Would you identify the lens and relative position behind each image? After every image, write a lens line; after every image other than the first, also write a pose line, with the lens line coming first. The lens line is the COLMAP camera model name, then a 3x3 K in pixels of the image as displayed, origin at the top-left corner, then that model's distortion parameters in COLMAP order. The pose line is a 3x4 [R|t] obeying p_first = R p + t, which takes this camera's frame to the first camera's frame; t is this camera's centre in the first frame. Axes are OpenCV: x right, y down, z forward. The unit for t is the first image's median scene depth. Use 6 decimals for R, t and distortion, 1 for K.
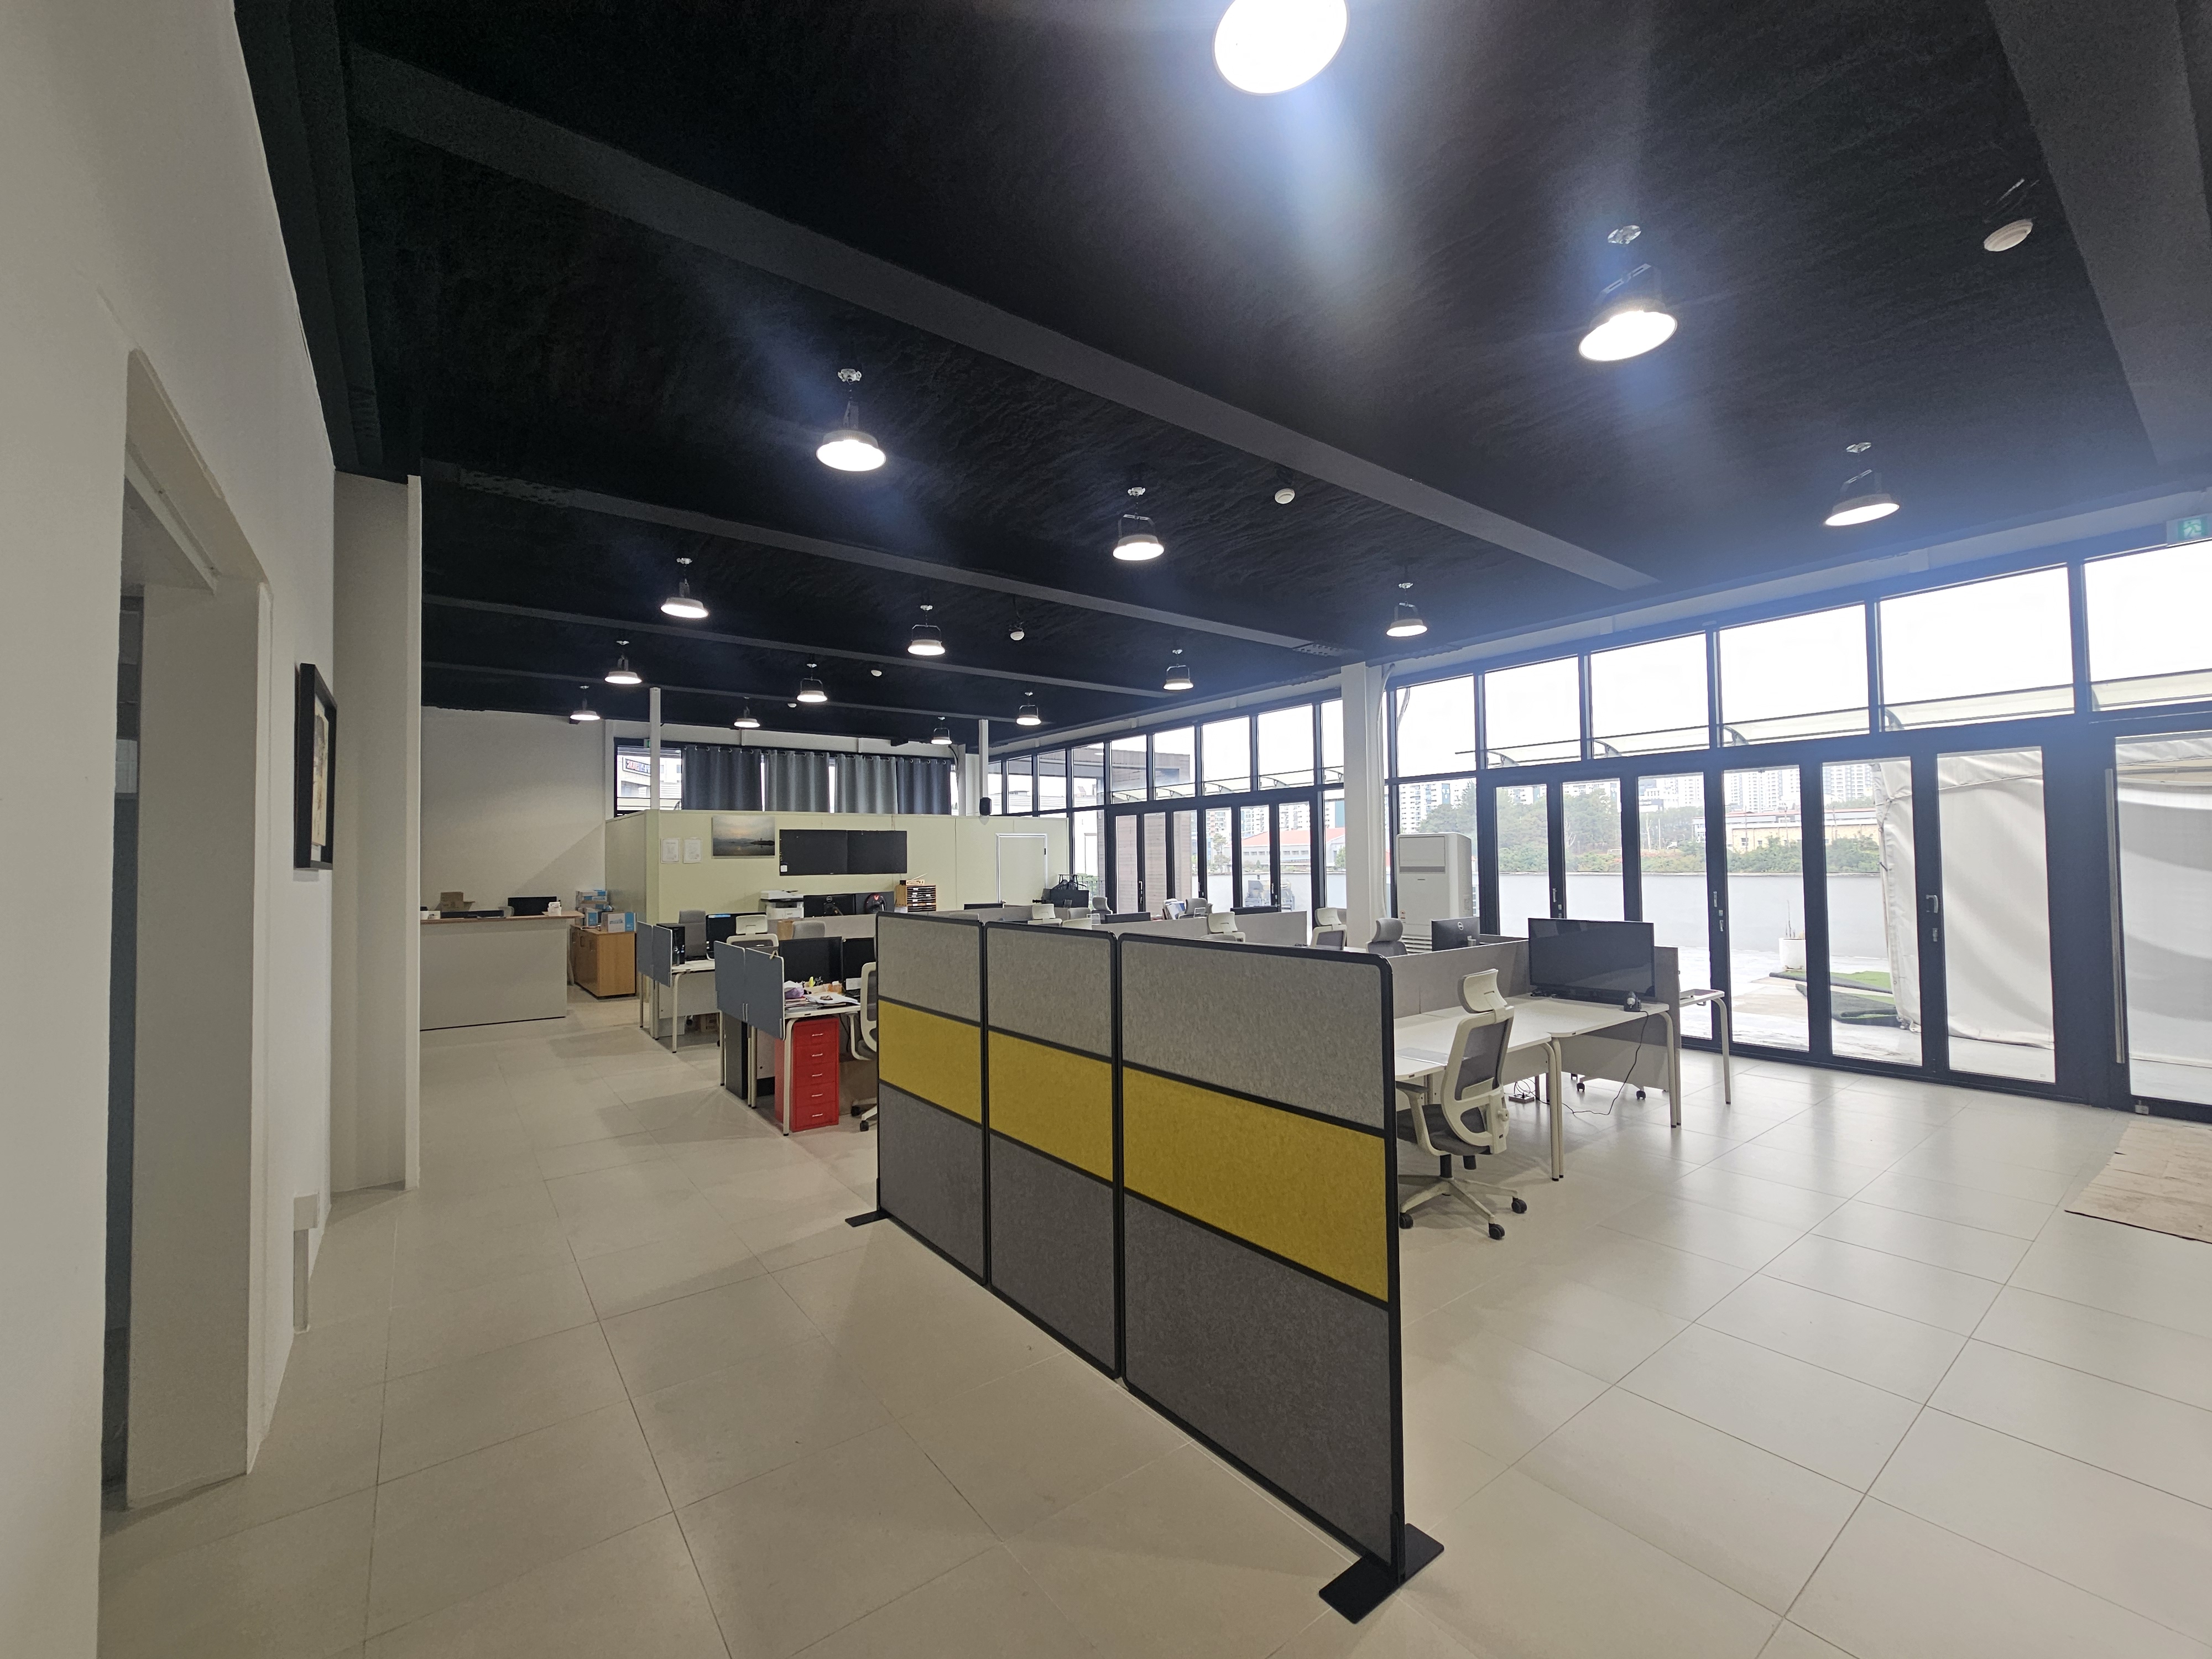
lens RADIAL K [[891.8, 0, 1108.7], [0, 891.8, 834.7], [0, 0, 1]] dist [-0.002214, -0.000207]
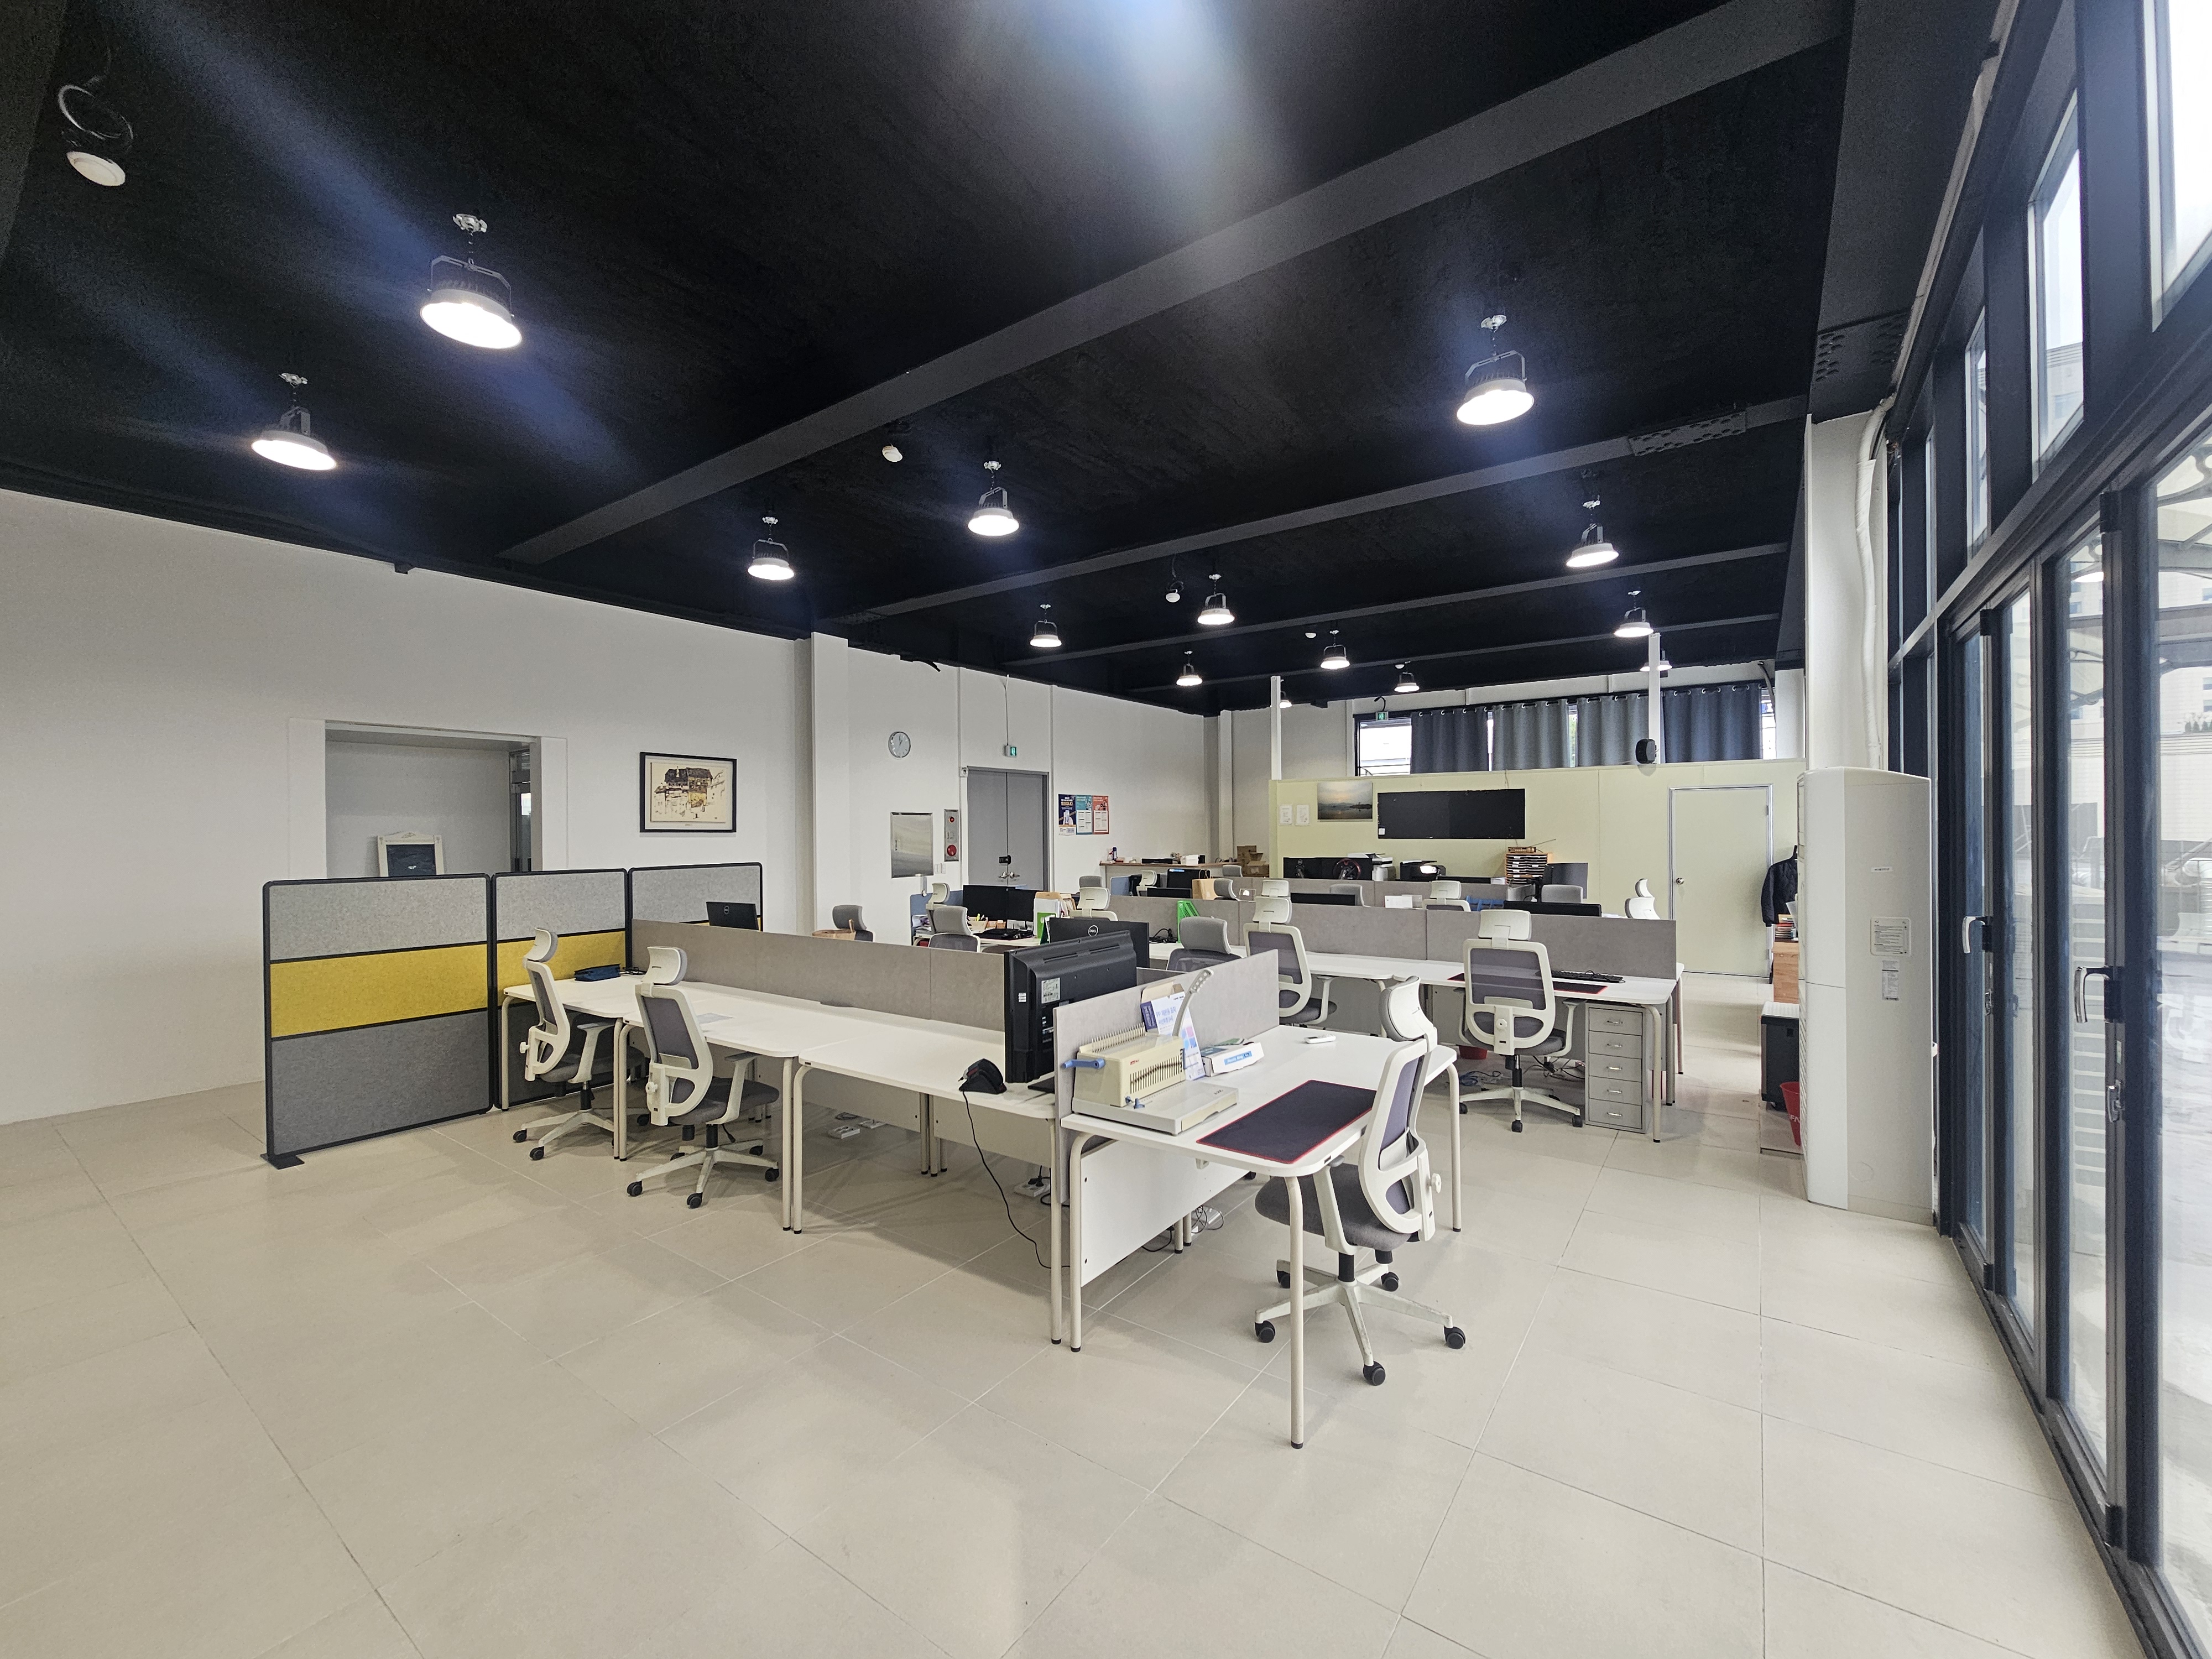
lens RADIAL K [[891.8, 0, 1091.8], [0, 891.8, 832.6], [0, 0, 1]] dist [-0.002214, -0.000207]
pose [[0.293144, 0.013538, -0.955972, 0.443411], [0.030422, 0.999261, 0.023480, 0.004729], [0.955584, -0.035965, 0.292516, 0.340213]]
